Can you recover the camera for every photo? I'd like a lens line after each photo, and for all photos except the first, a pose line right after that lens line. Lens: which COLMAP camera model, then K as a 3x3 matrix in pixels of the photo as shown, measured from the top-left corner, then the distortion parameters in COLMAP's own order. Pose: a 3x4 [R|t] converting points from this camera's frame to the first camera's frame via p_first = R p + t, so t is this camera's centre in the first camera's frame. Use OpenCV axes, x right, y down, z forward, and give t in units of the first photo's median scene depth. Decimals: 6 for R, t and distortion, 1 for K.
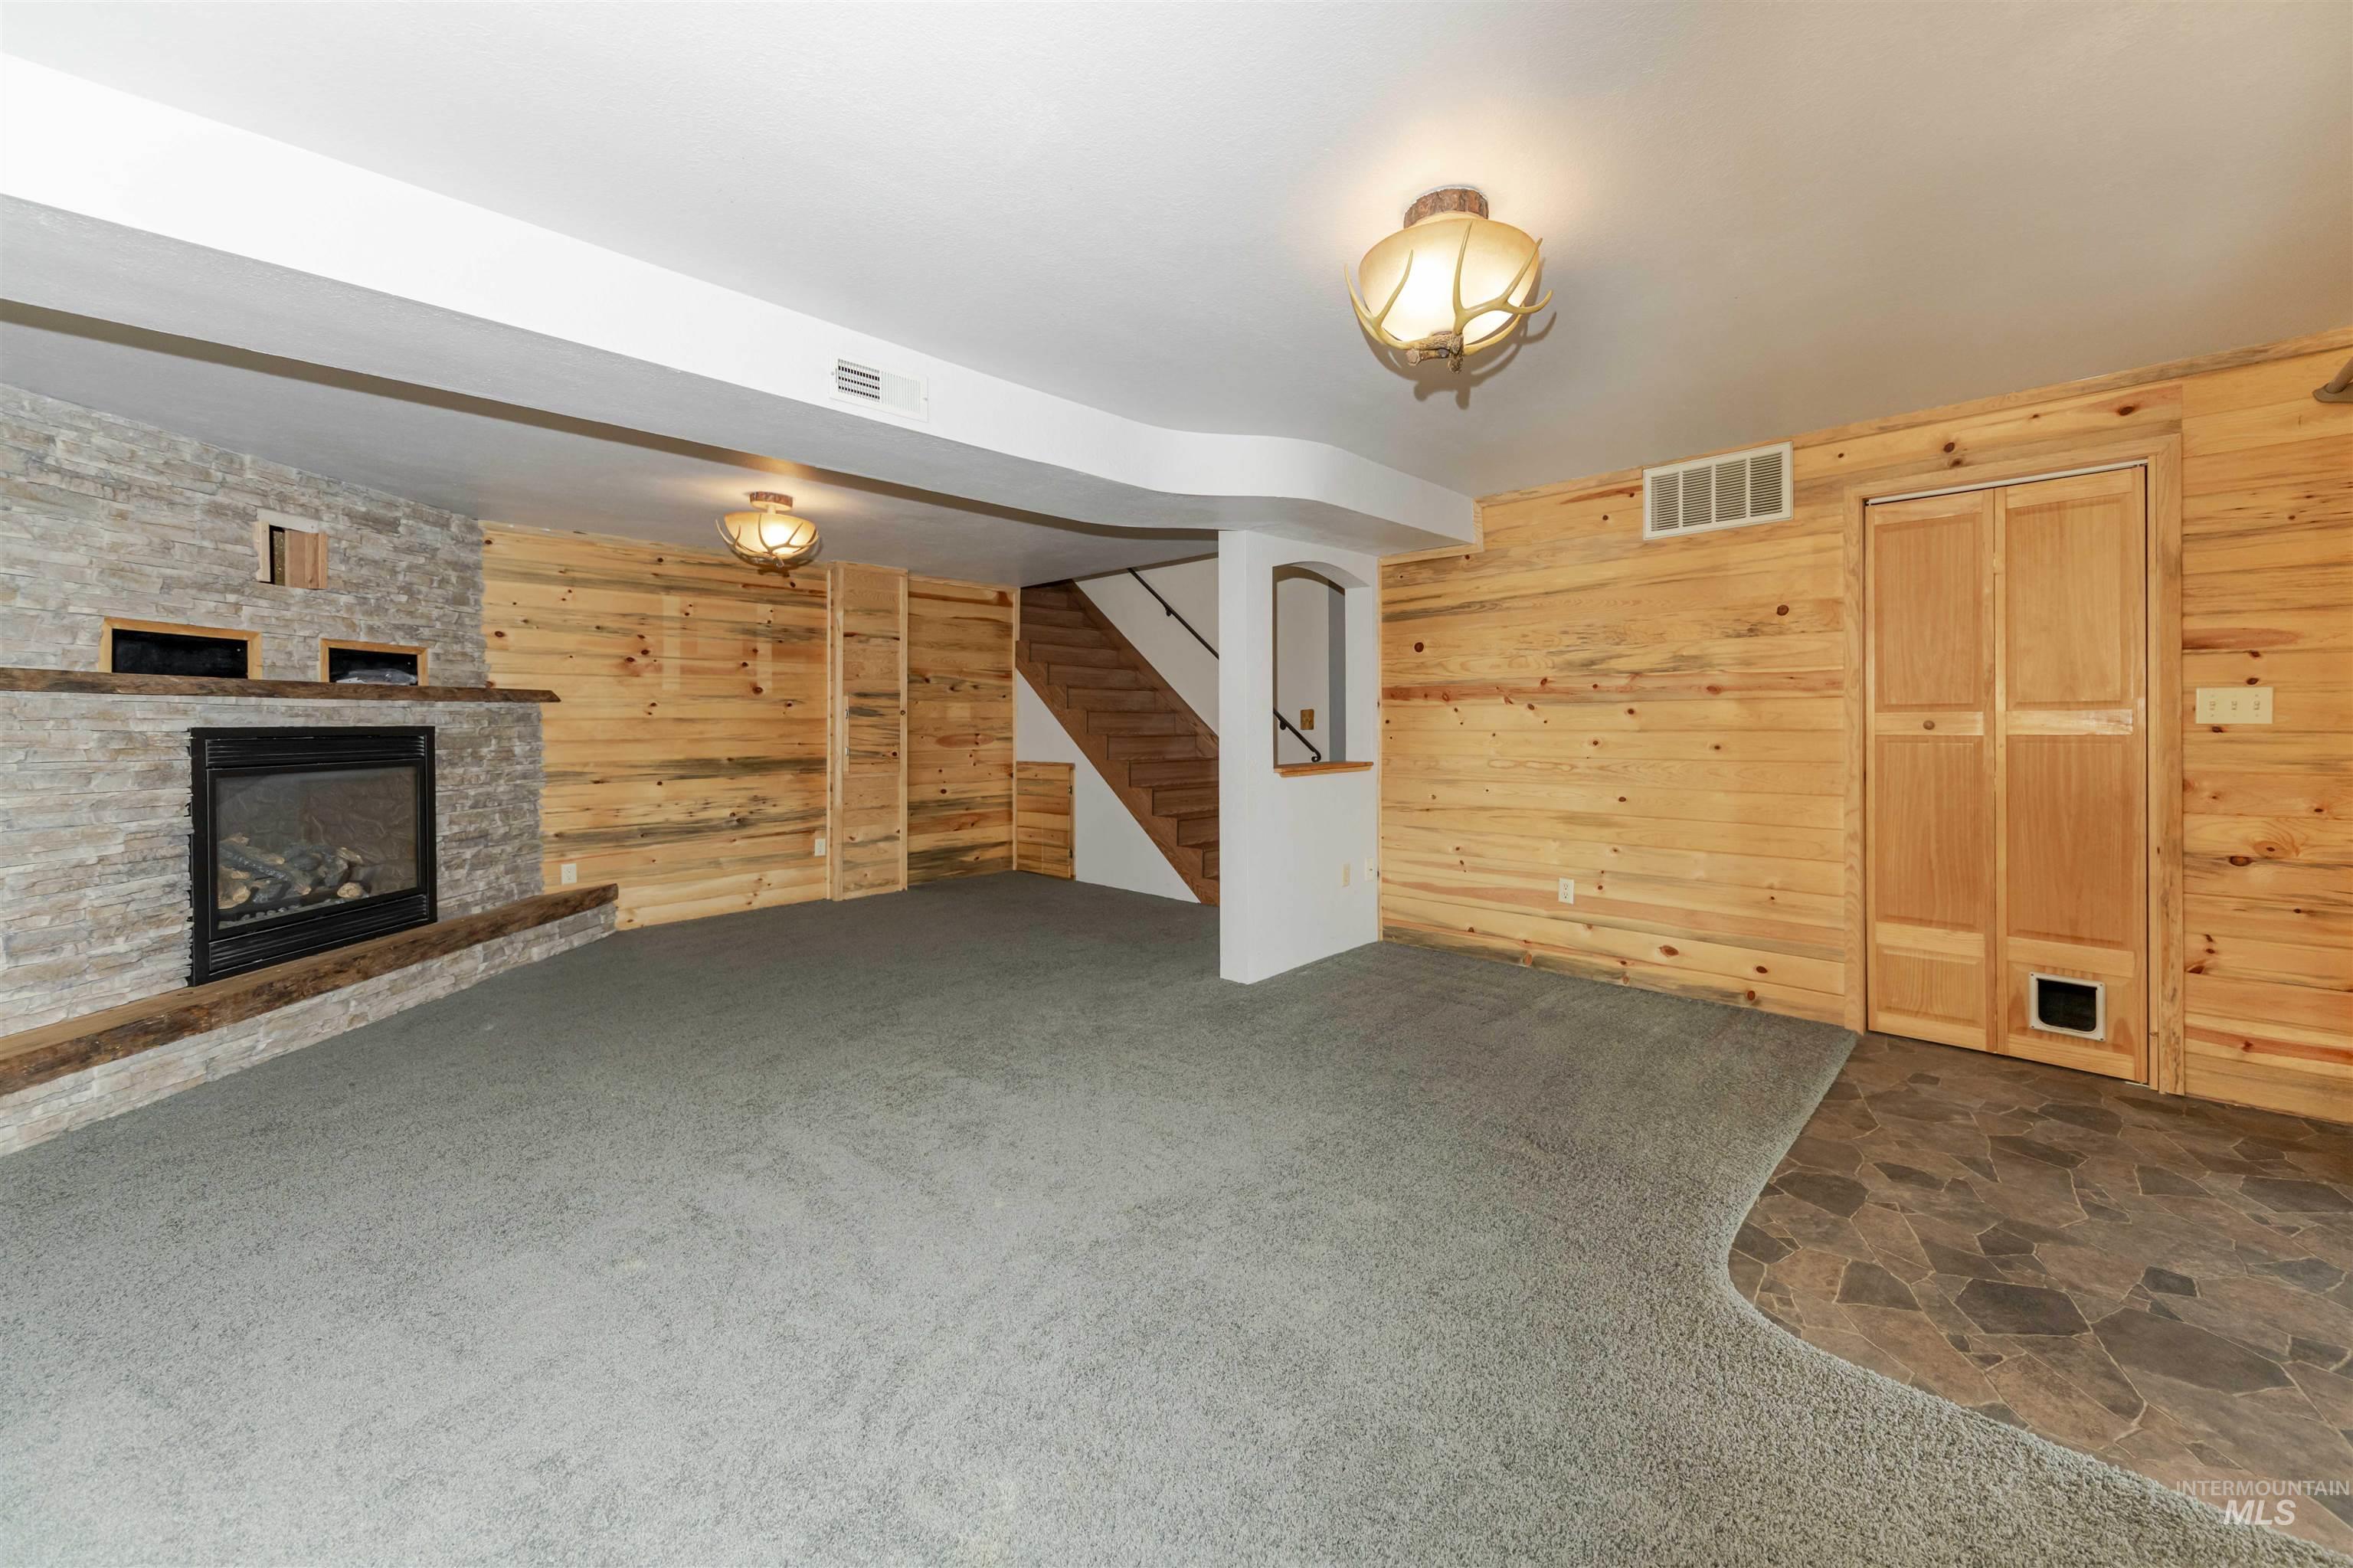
lens RADIAL K [[846.3, 0, 1180.7], [0, 846.3, 763.2], [0, 0, 1]] dist [-0.001172, -0.000304]
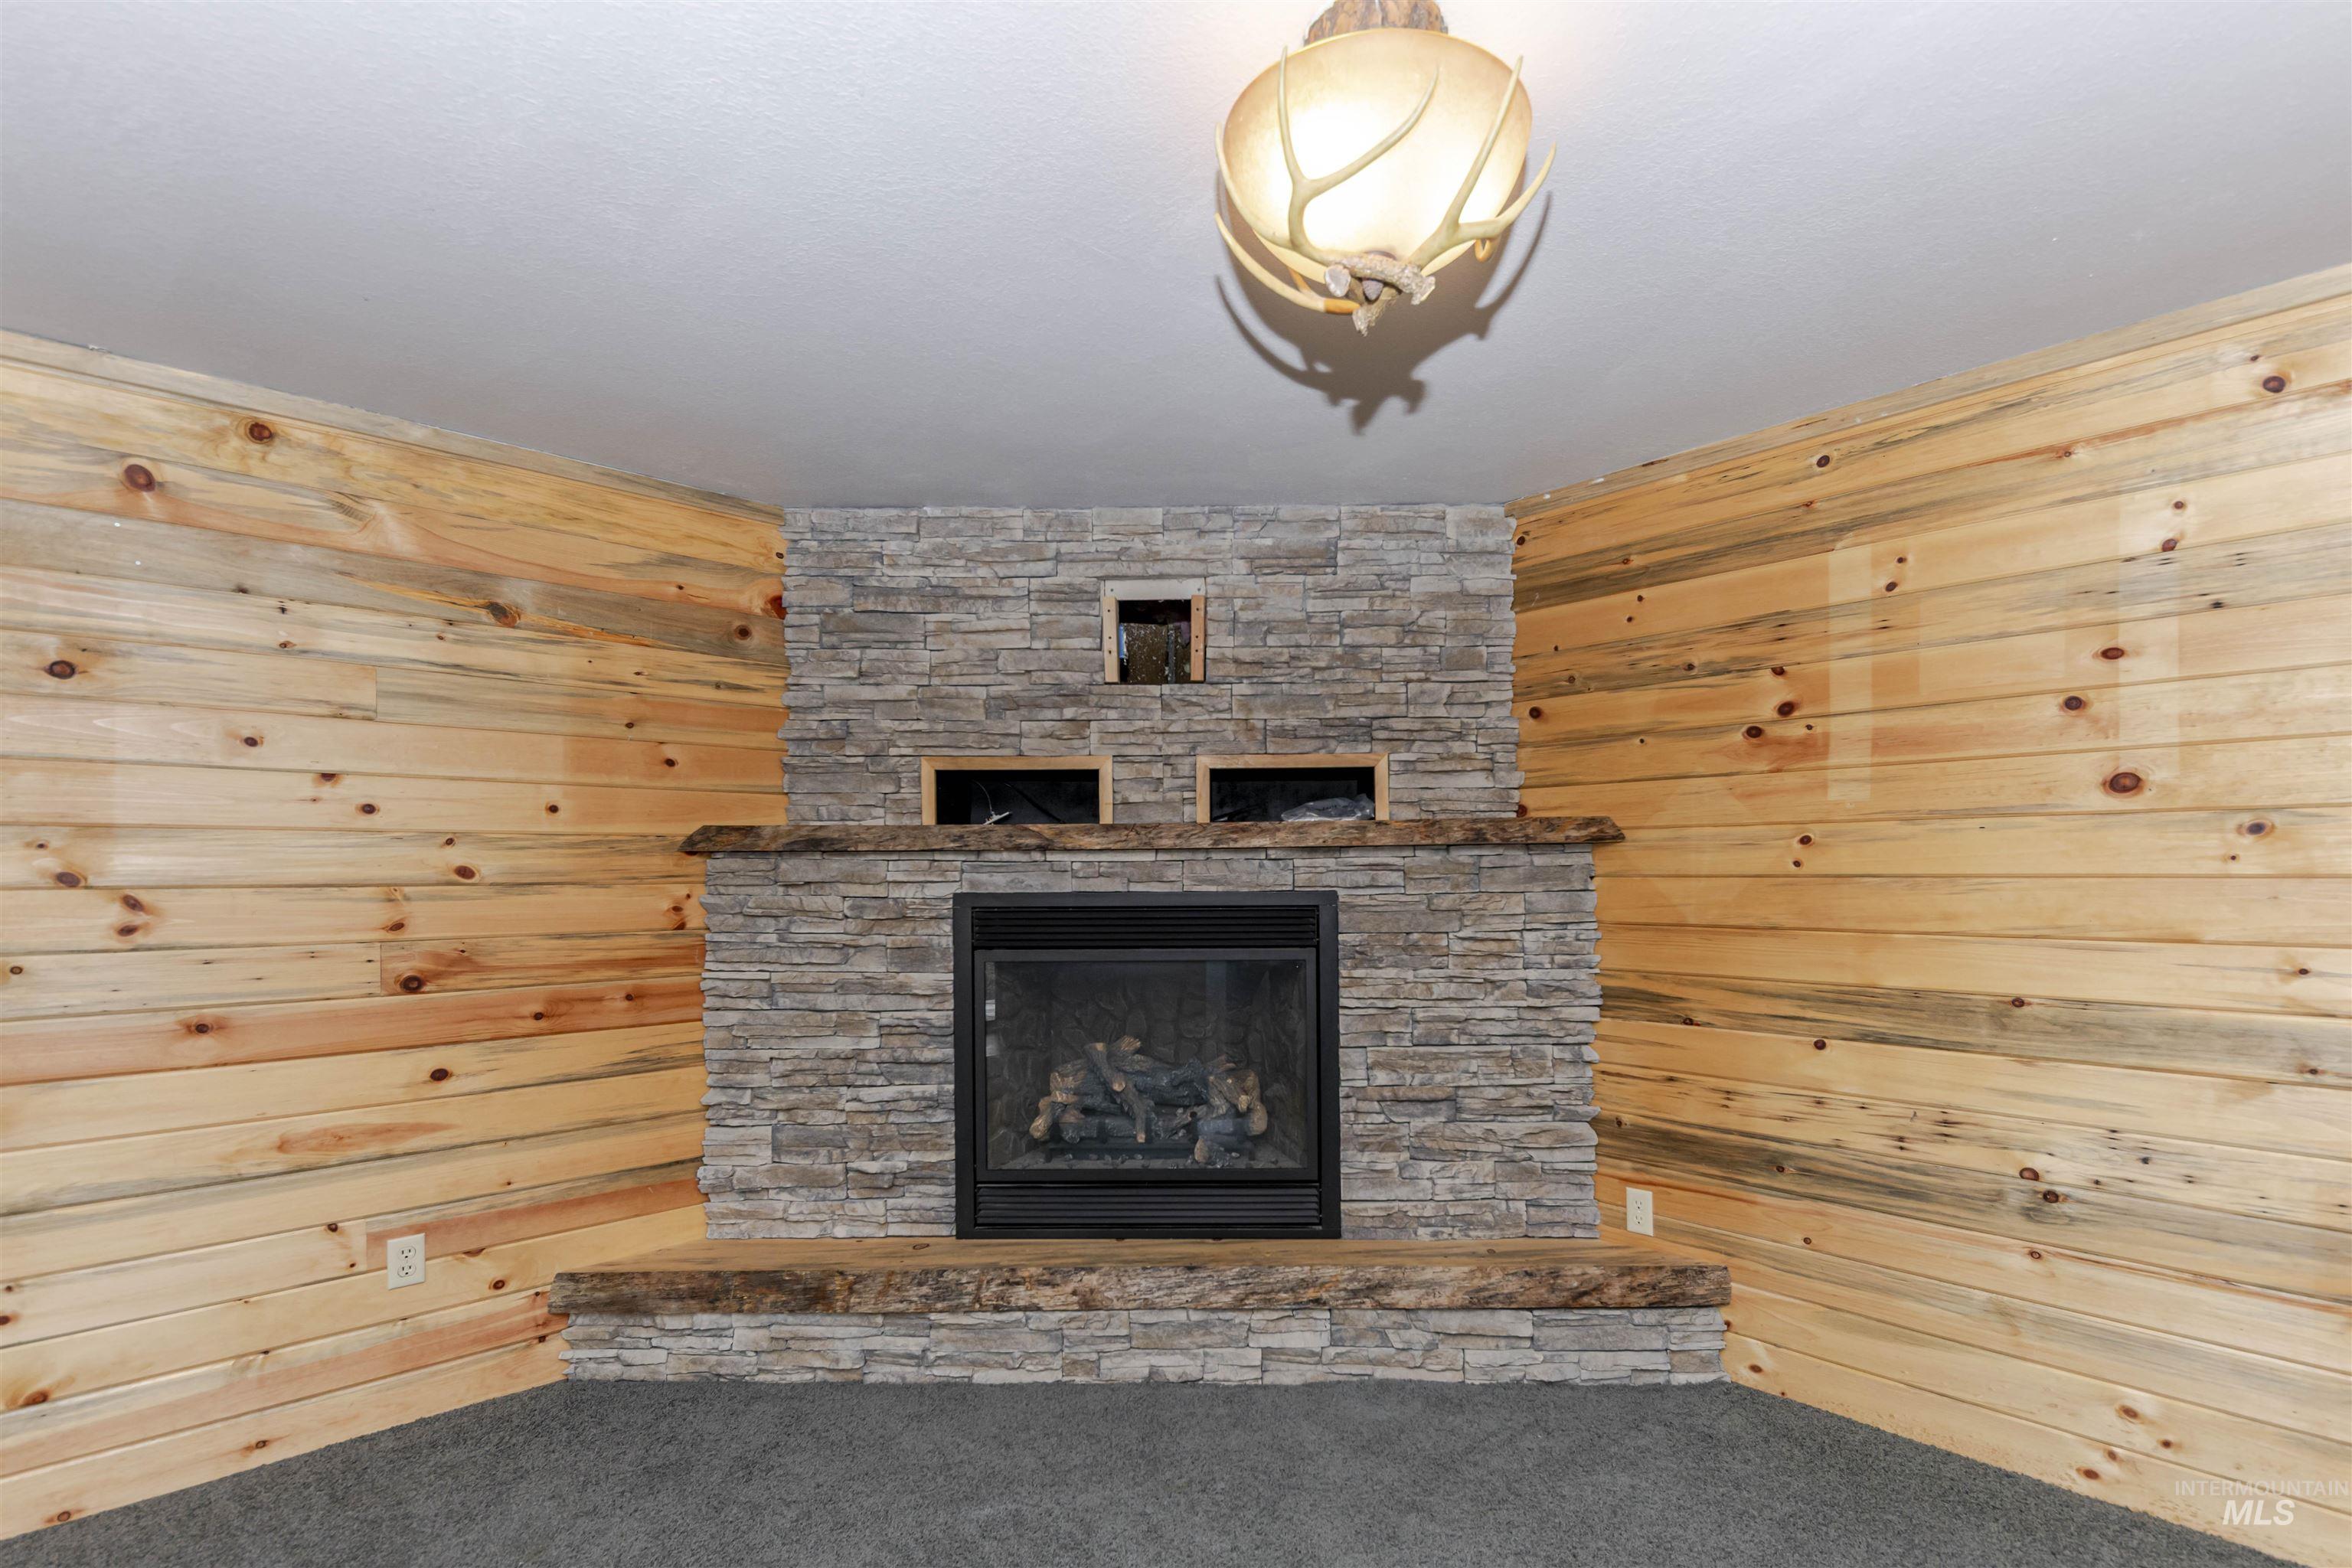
lens RADIAL K [[1143.1, 0, 1177.3], [0, 1143.1, 862.8], [0, 0, 1]] dist [0.019034, -0.000112]
pose [[-0.008257, 0.000002, -0.999966, -0.144980], [-0.044007, 0.999031, 0.000365, -0.071901], [0.998997, 0.044009, -0.008249, 1.111853]]
